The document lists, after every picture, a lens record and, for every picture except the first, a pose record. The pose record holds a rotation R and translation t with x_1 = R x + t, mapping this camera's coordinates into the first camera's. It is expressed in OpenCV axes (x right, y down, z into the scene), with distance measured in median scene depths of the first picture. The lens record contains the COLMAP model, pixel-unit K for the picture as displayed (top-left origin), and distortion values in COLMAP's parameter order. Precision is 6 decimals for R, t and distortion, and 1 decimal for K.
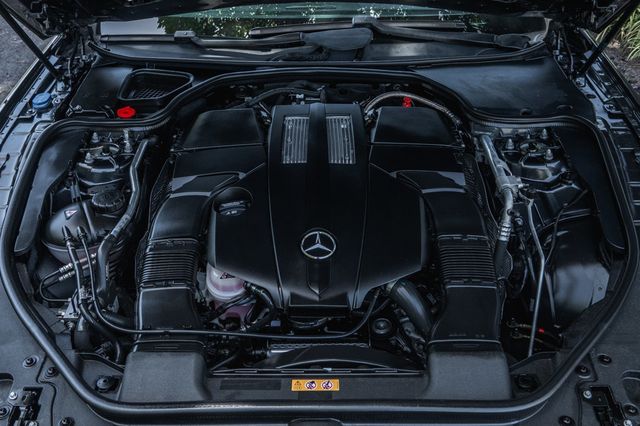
lens RADIAL K [[445.4, 0, 321.3], [0, 445.4, 211.4], [0, 0, 1]] dist [-0.009992, -0.002512]
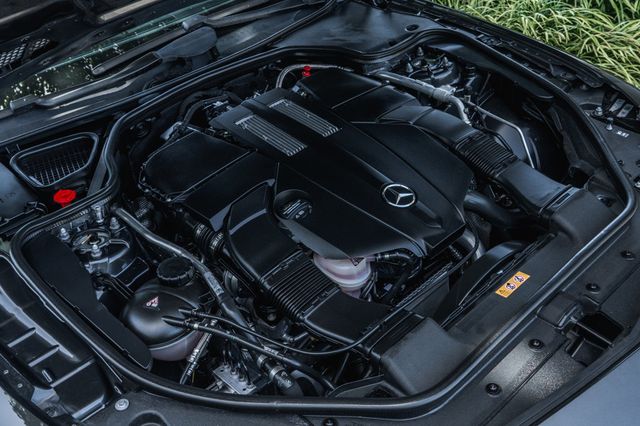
lens RADIAL K [[445.4, 0, 316.7], [0, 445.4, 211.6], [0, 0, 1]] dist [-0.009992, -0.002512]
pose [[0.801806, -0.475669, 0.361728, -0.405510], [0.473202, 0.875054, 0.101787, -0.065113], [-0.364948, 0.089557, 0.926711, 0.071332]]
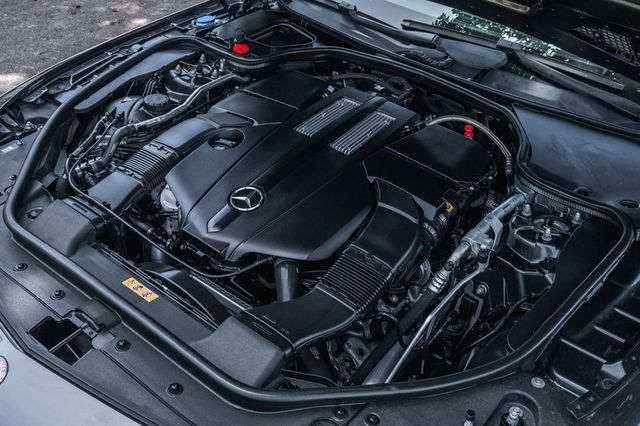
lens RADIAL K [[445.4, 0, 316.8], [0, 445.4, 217.3], [0, 0, 1]] dist [-0.009992, -0.002512]
pose [[0.839114, 0.439470, -0.320552, 0.357807], [-0.432539, 0.896414, 0.096701, -0.043528], [0.329845, 0.057508, 0.942282, 0.039108]]
